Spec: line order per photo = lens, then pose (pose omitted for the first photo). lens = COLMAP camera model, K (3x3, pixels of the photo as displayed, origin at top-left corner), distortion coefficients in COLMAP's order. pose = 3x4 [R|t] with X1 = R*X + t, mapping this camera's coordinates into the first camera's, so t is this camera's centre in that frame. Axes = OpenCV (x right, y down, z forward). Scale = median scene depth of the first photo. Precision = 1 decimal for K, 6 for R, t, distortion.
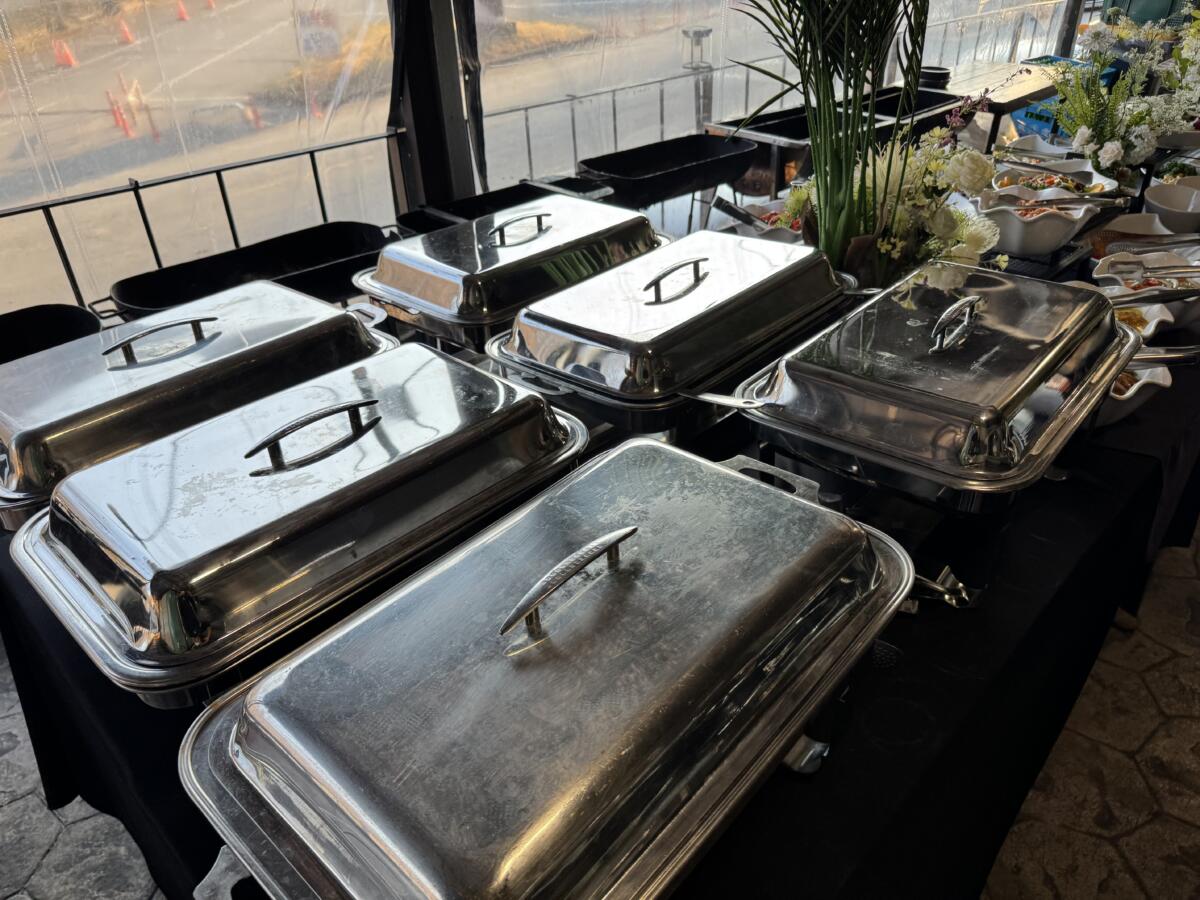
lens RADIAL K [[843.6, 0, 595.8], [0, 843.6, 460.8], [0, 0, 1]] dist [0.035779, -0.036186]
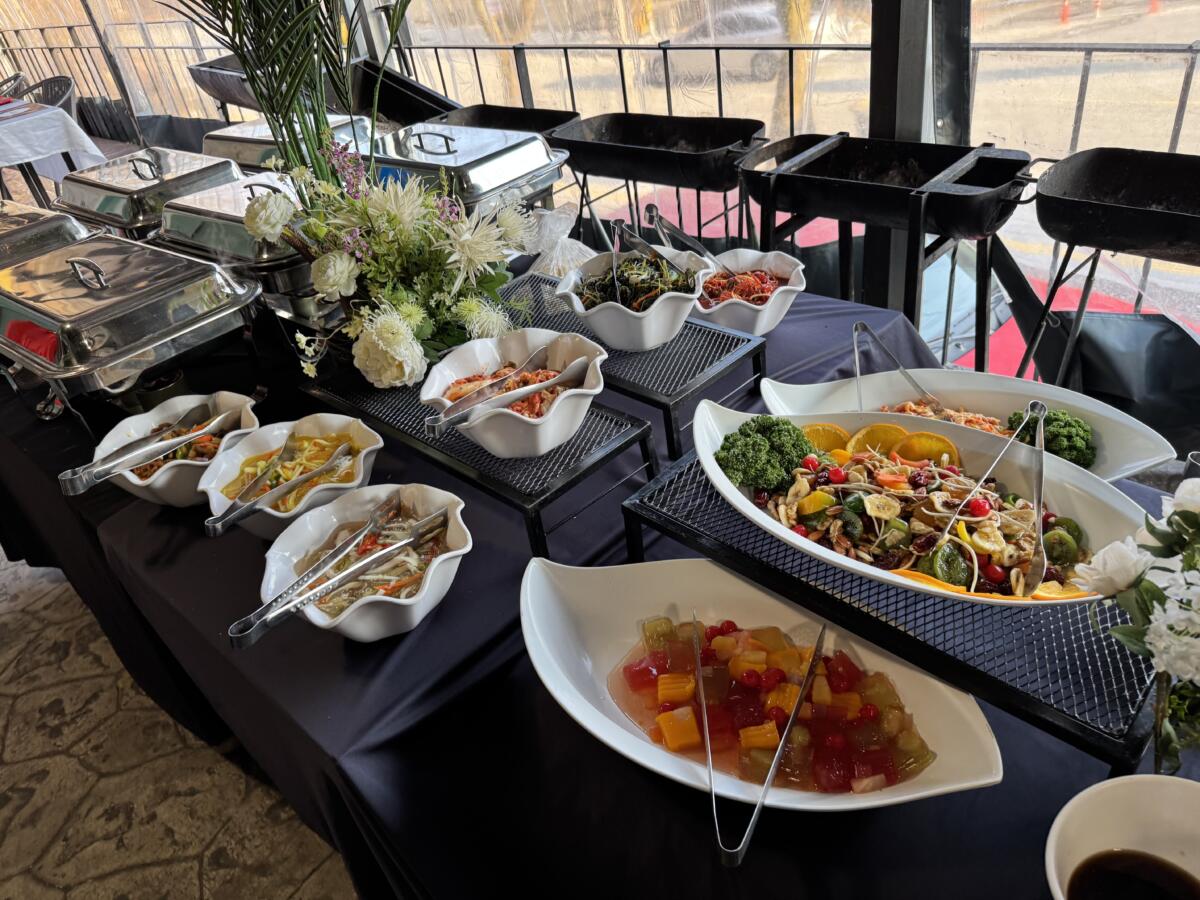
lens RADIAL K [[843.6, 0, 597.9], [0, 843.6, 445.9], [0, 0, 1]] dist [0.035779, -0.036186]
pose [[0.027566, 0.587272, -0.808920, 1.174529], [-0.405487, 0.746230, 0.527941, -0.687921], [0.913685, 0.313453, 0.258701, 1.018872]]
